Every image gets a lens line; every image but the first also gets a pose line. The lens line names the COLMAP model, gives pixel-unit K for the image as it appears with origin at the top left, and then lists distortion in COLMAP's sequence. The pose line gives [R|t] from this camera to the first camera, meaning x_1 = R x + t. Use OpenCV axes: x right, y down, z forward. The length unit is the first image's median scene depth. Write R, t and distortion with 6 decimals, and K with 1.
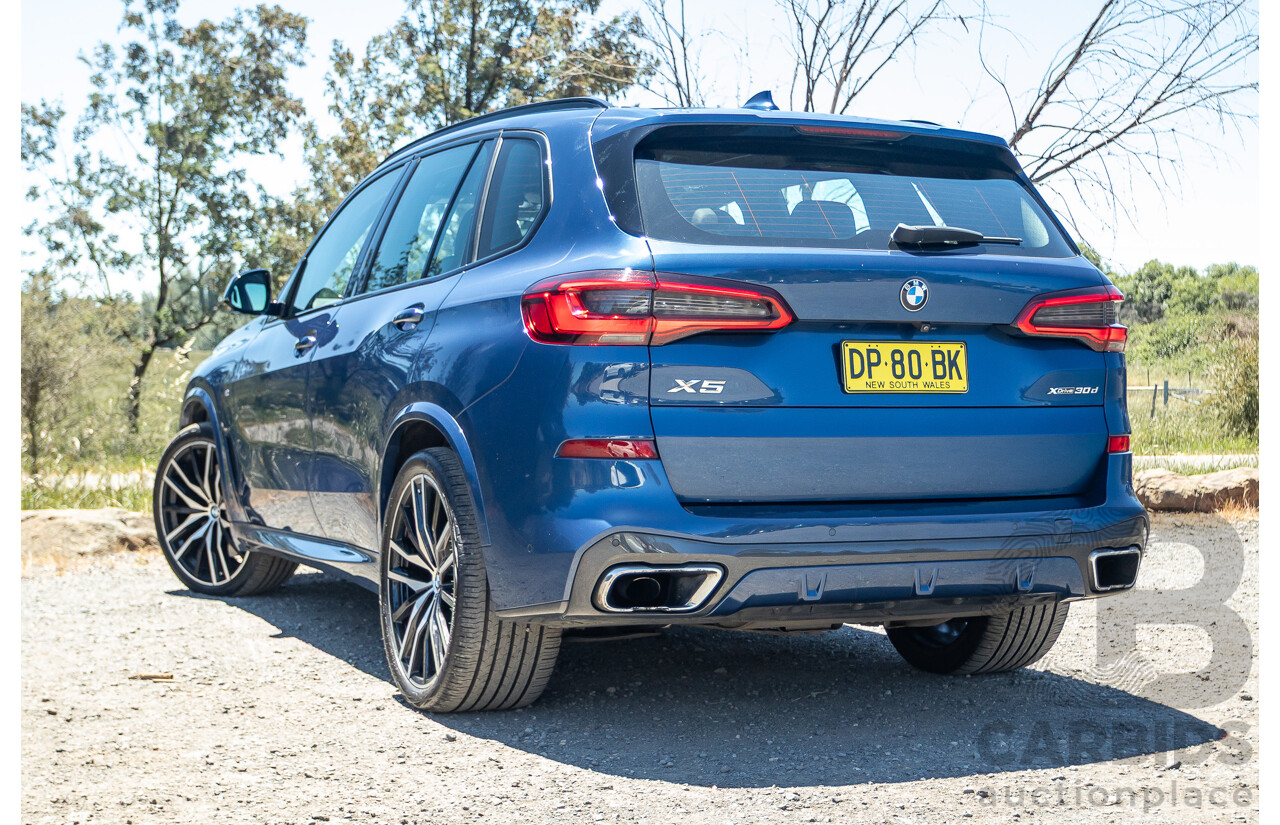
lens RADIAL K [[2148.9, 0, 640.0], [0, 2148.9, 412.5], [0, 0, 1]] dist [-0.034288, -0.066468]
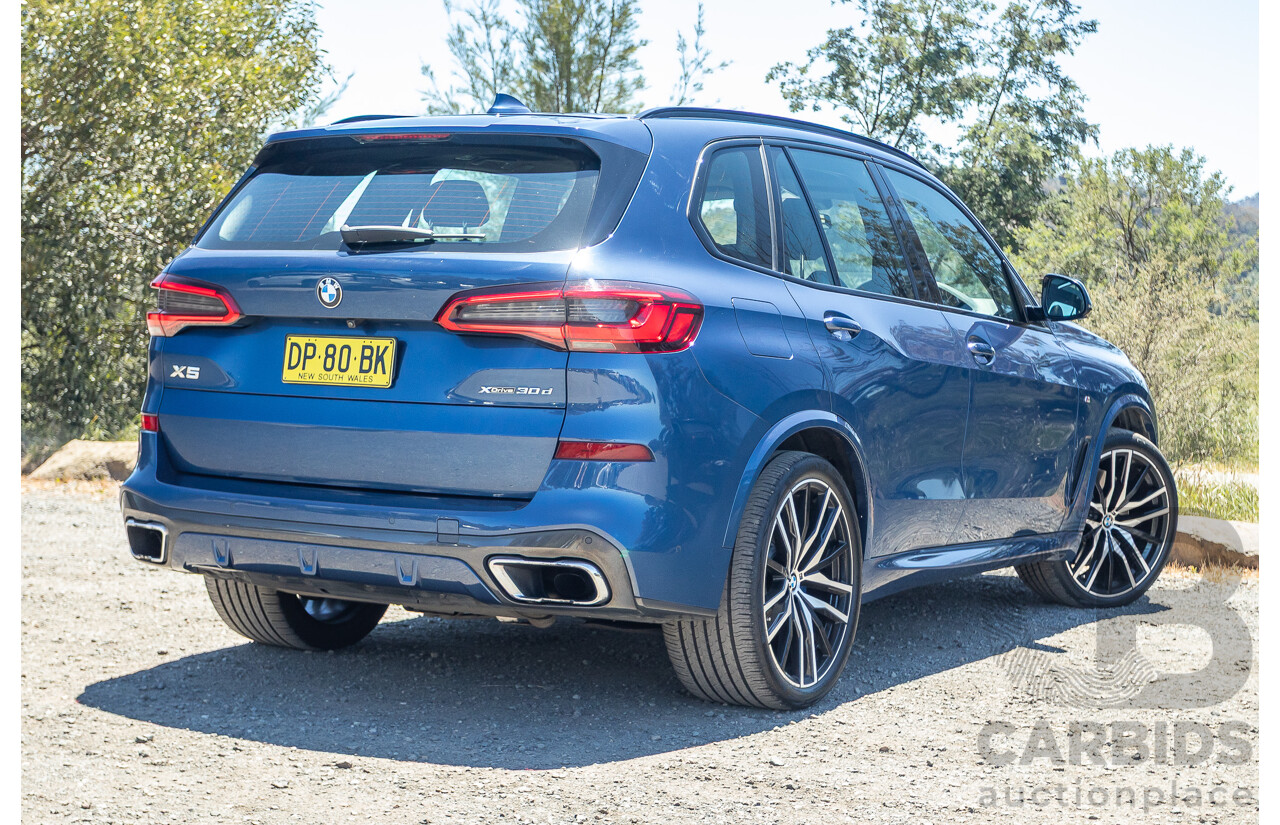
lens RADIAL K [[2208.6, 0, 640.0], [0, 2208.6, 412.5], [0, 0, 1]] dist [-0.041235, -0.037588]
pose [[0.555919, 0.044248, -0.830058, 1.111537], [-0.038393, 0.998883, 0.027534, -0.031344], [0.830349, 0.016562, 0.556997, 0.518541]]
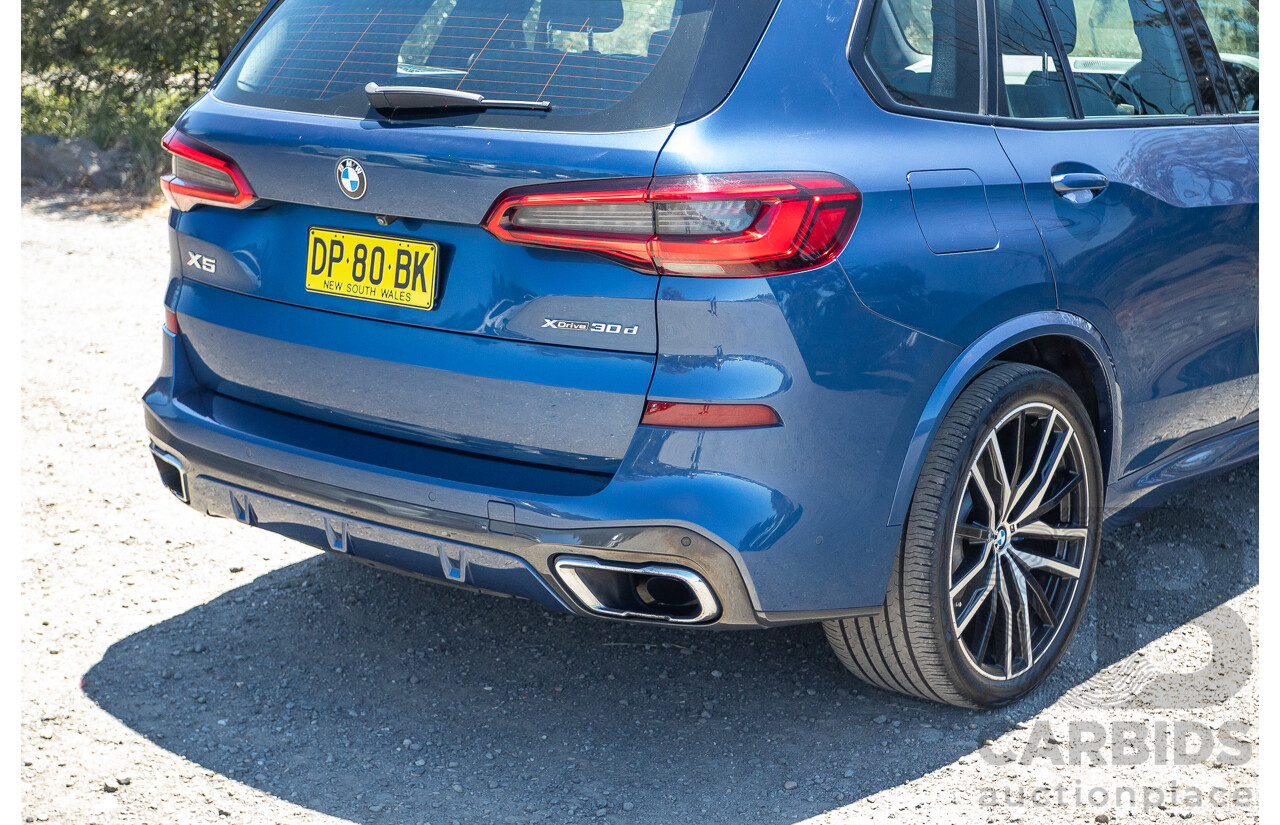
lens RADIAL K [[2148.9, 0, 640.0], [0, 2148.9, 412.5], [0, 0, 1]] dist [-0.034288, -0.066468]
pose [[0.414274, 0.197423, -0.888483, 0.875234], [-0.014812, 0.977524, 0.210301, -0.136280], [0.910032, -0.073962, 0.407887, 0.765830]]
